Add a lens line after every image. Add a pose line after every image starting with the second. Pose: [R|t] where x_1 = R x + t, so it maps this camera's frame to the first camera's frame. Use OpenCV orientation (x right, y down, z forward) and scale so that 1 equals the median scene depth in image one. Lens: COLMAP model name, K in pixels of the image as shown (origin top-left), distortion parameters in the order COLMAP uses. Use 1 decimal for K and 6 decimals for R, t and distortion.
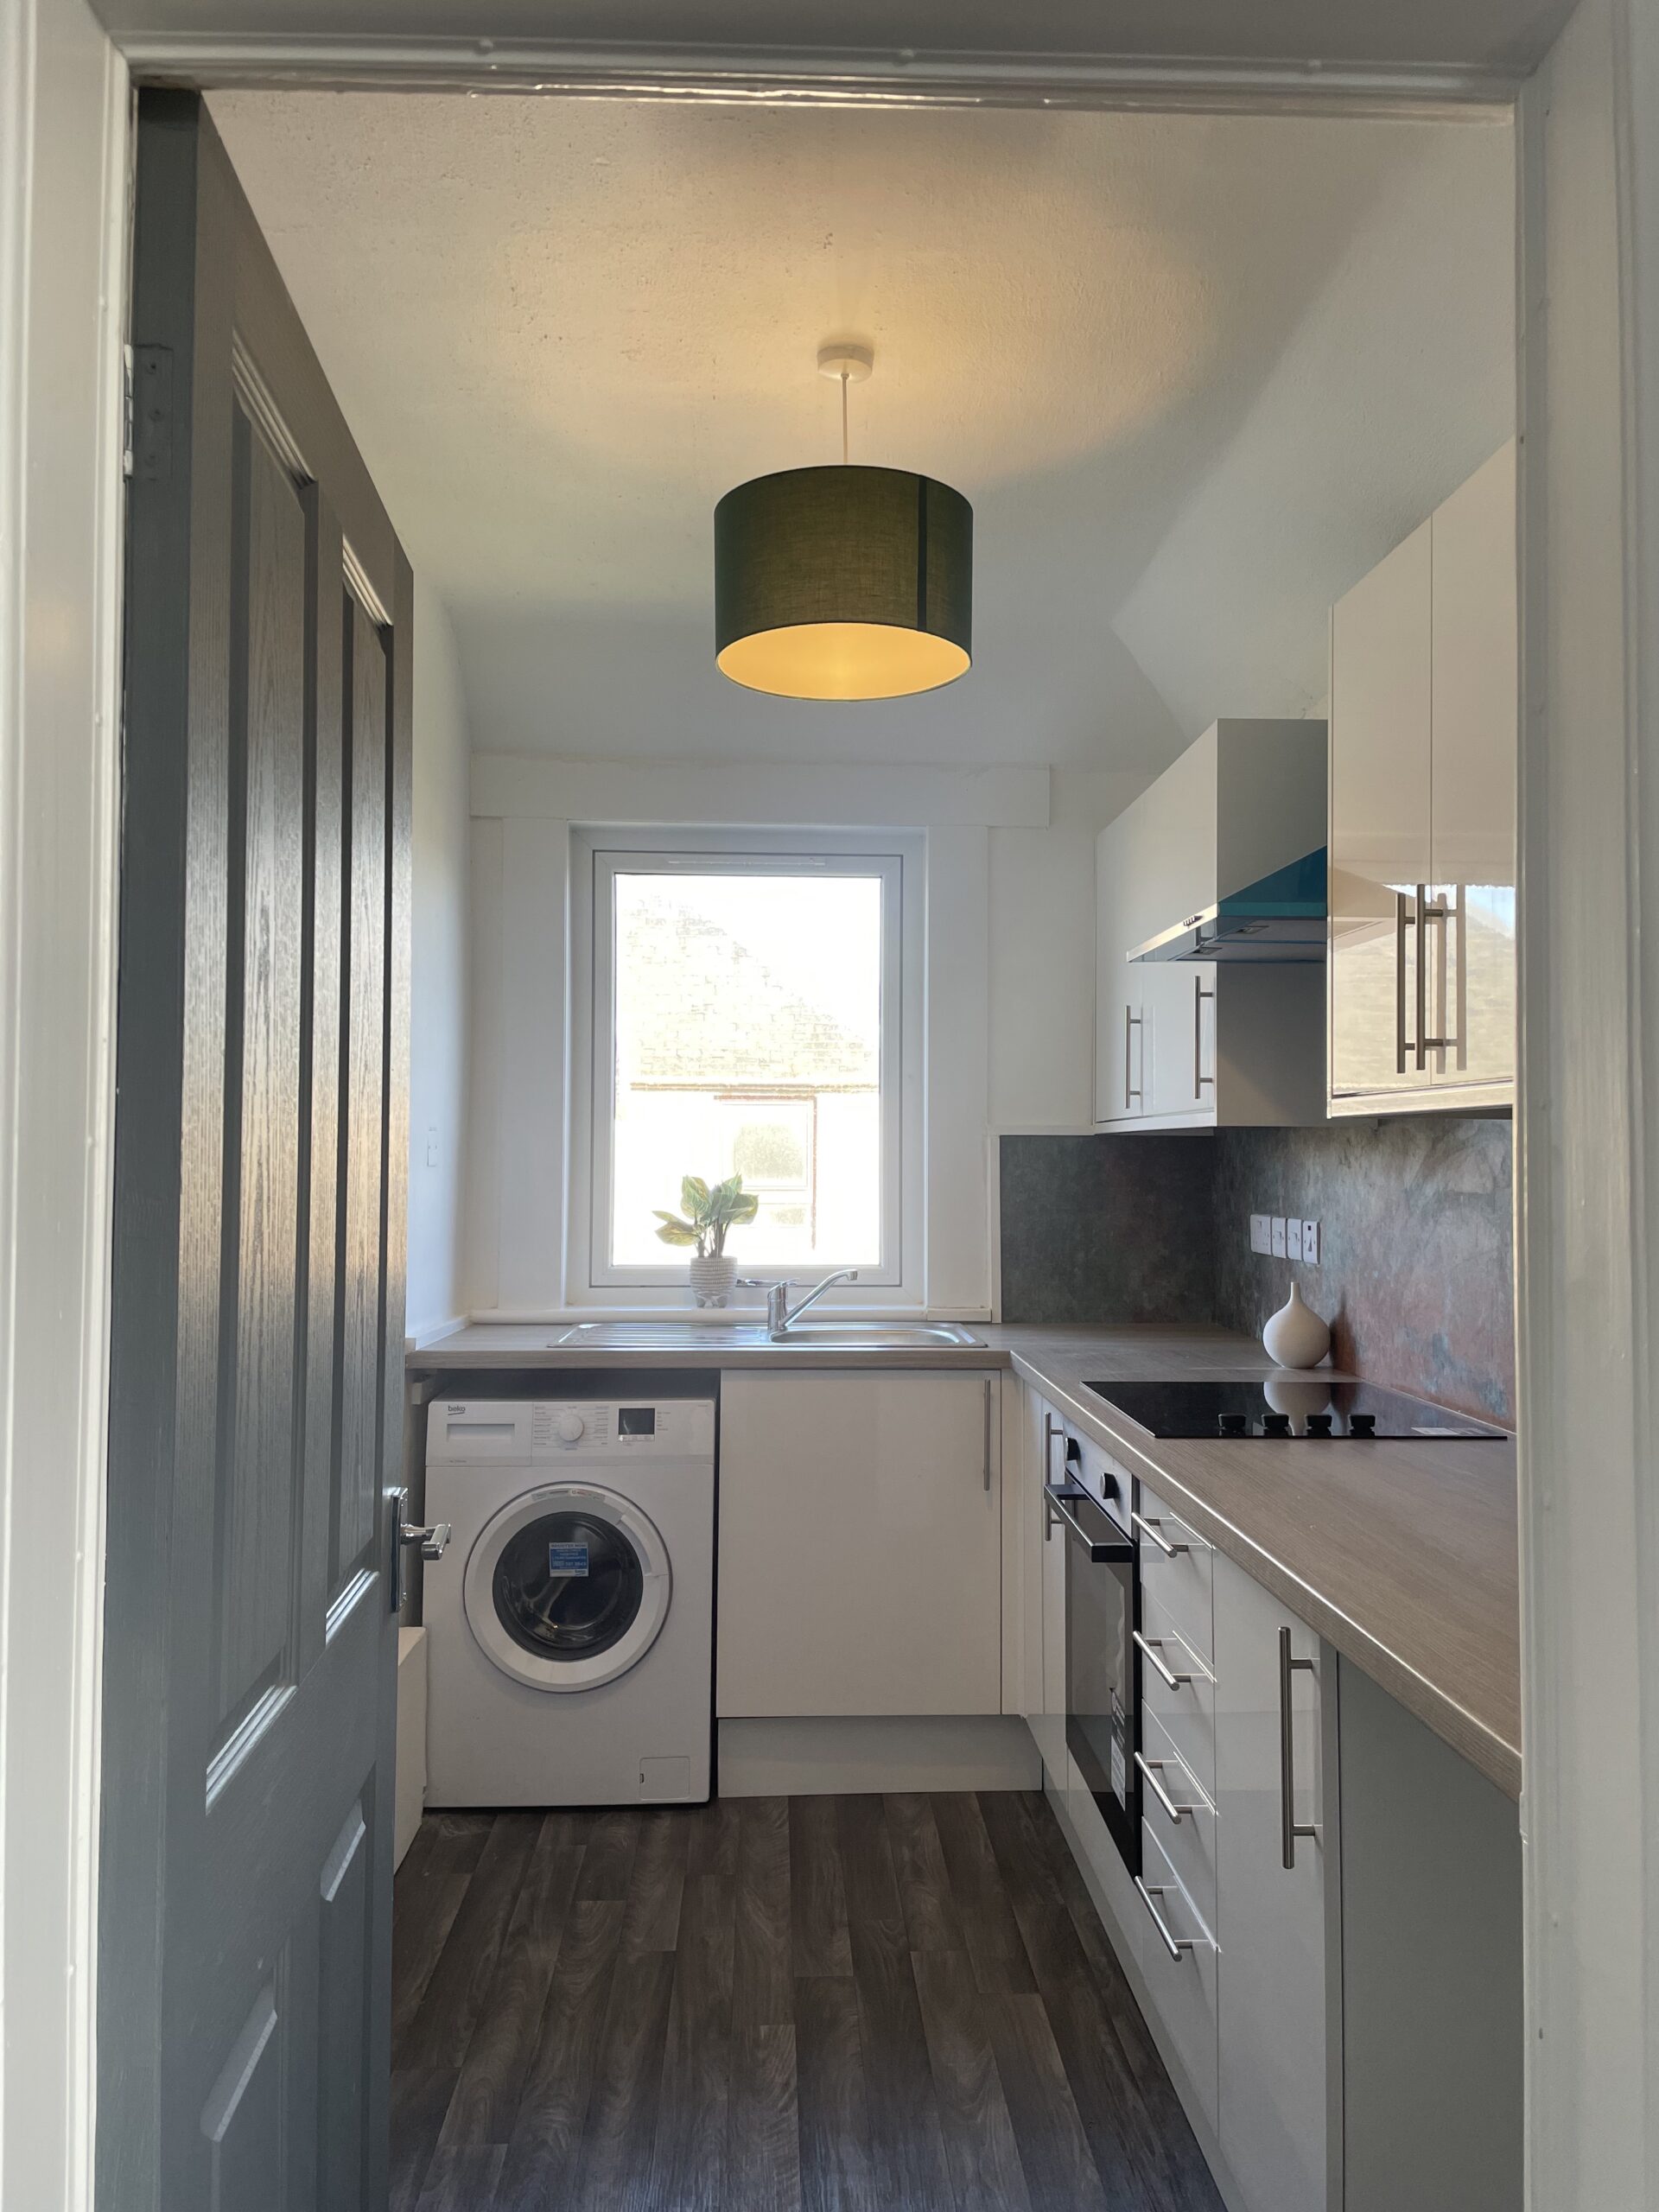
lens RADIAL K [[1683.1, 0, 831.1], [0, 1683.1, 1088.7], [0, 0, 1]] dist [0.065675, -0.075120]
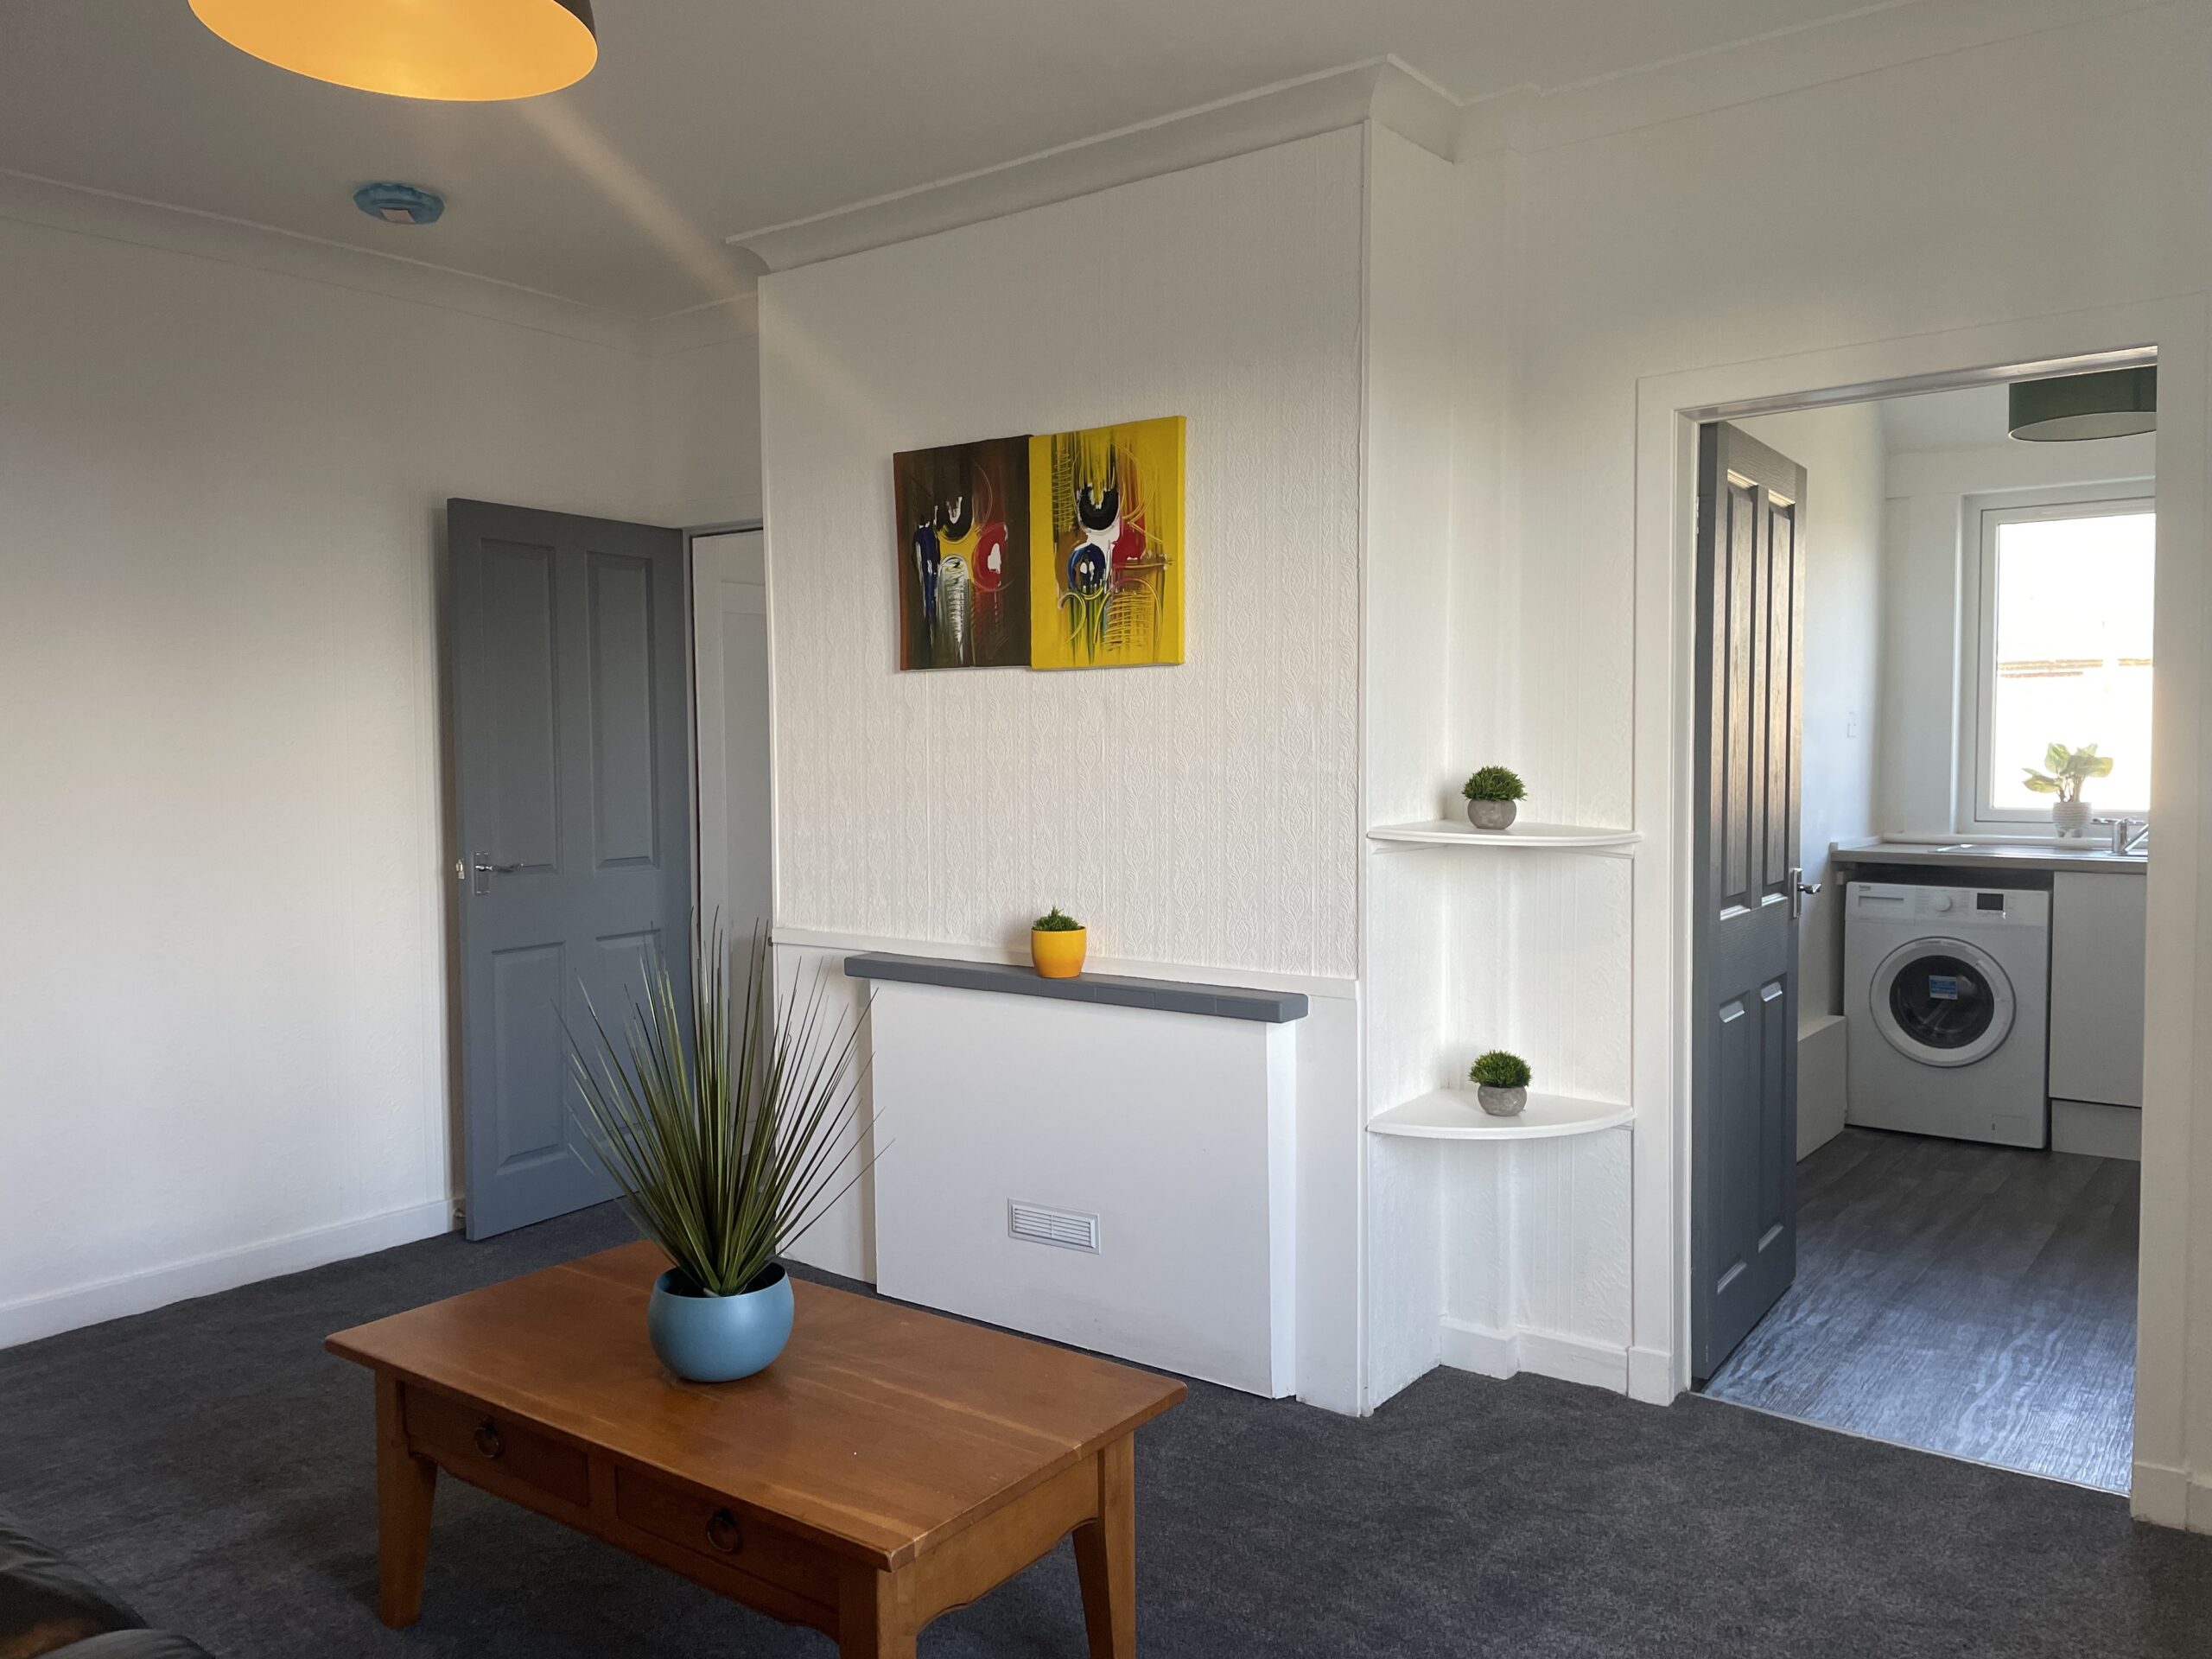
lens RADIAL K [[1683.1, 0, 1102.8], [0, 1683.1, 817.4], [0, 0, 1]] dist [0.065675, -0.075120]
pose [[0.773016, 0.021639, -0.634018, 0.239823], [0.033141, 0.996676, 0.074424, -0.021194], [0.633521, -0.078543, 0.769729, -0.692028]]
